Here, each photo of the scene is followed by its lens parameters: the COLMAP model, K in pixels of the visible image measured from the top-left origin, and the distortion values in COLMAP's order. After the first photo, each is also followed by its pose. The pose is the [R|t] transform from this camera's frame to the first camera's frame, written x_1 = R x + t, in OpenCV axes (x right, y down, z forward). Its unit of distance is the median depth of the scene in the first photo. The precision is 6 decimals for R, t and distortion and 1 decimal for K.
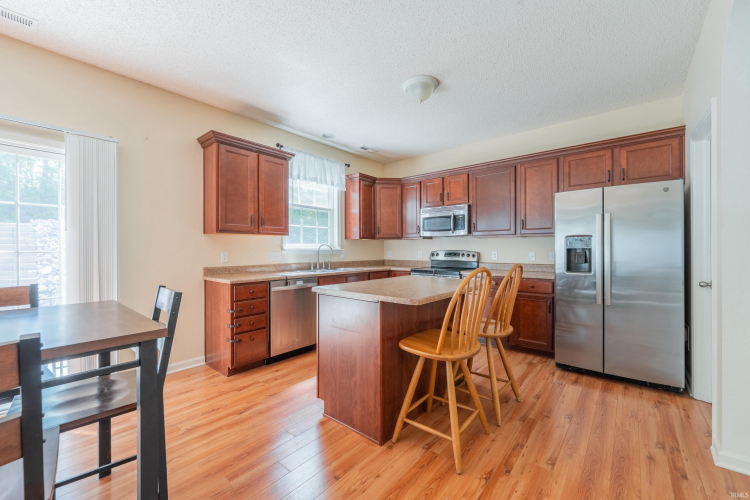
lens RADIAL K [[303.6, 0, 378.8], [0, 303.6, 249.3], [0, 0, 1]] dist [-0.000693, -0.000124]
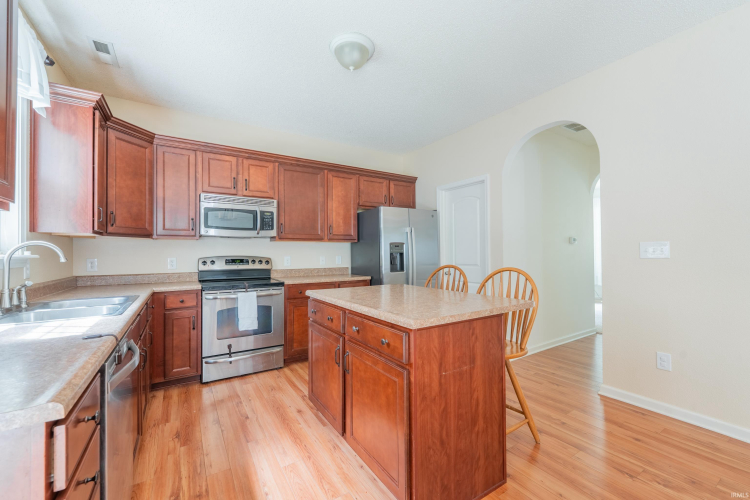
lens RADIAL K [[305.1, 0, 375.0], [0, 305.1, 250.0], [0, 0, 1]] dist [-0.000438, -0.000191]
pose [[0.307373, 0.011088, 0.951524, -0.483046], [0.006267, 0.999887, -0.013675, 0.001165], [-0.951568, 0.010166, 0.307269, 0.563149]]
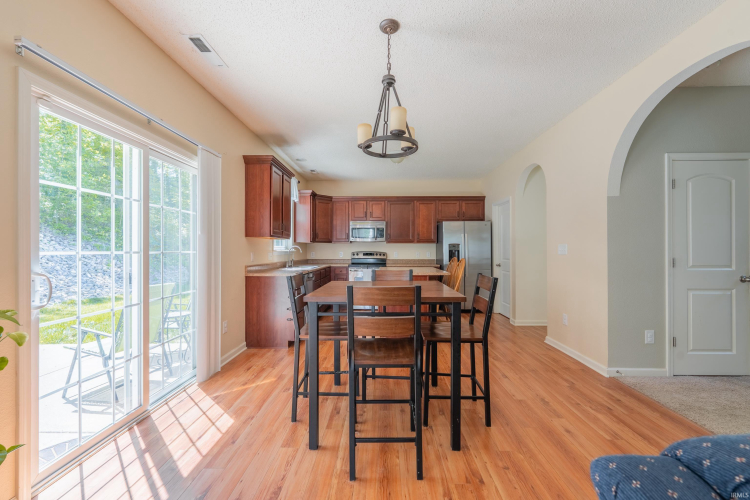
lens RADIAL K [[303.6, 0, 378.8], [0, 303.6, 249.3], [0, 0, 1]] dist [-0.000693, -0.000124]
pose [[0.778830, 0.004405, 0.627220, -0.811737], [-0.002607, 0.999989, -0.003785, -0.000189], [-0.627230, 0.001313, 0.778833, -0.209550]]
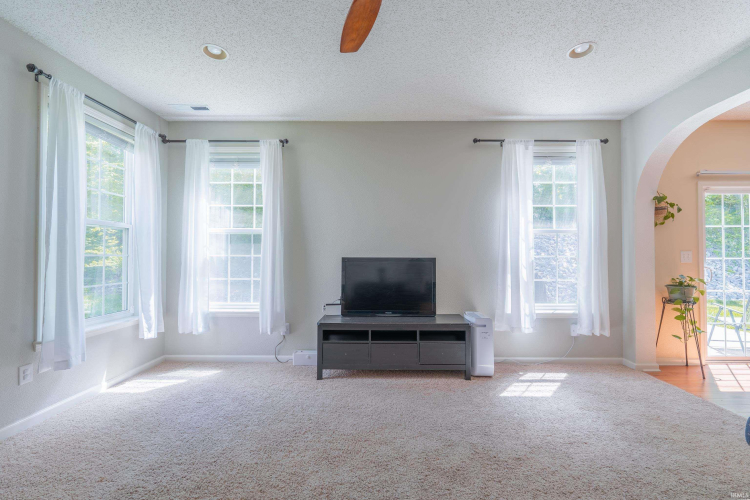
lens RADIAL K [[325.1, 0, 392.9], [0, 325.1, 251.6], [0, 0, 1]] dist [0.068867, -0.000060]
pose [[0.680223, -0.000417, -0.733005, -0.791136], [-0.002244, 0.999994, -0.002651, -0.013093], [0.733002, 0.003448, 0.680218, -1.049911]]
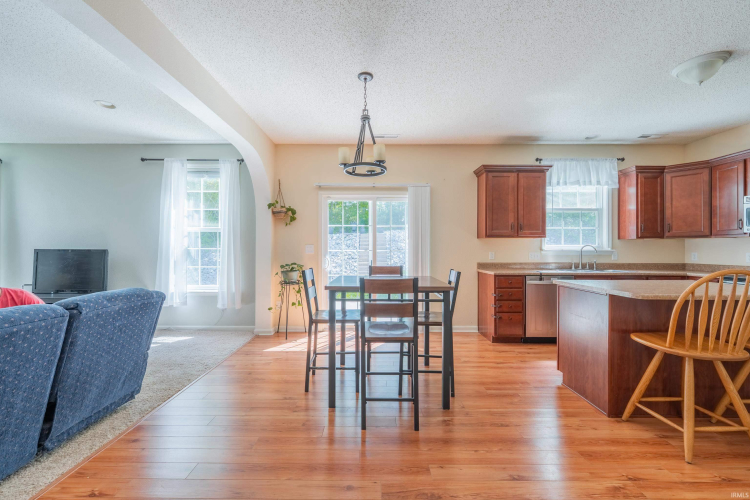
lens RADIAL K [[286.2, 0, 375.0], [0, 286.2, 250.0], [0, 0, 1]] dist [-0.000614, -0.000140]
pose [[0.634276, 0.003932, -0.773097, 0.128788], [-0.003316, 0.999992, 0.002366, 0.000148], [0.773100, 0.001063, 0.634284, -0.180308]]
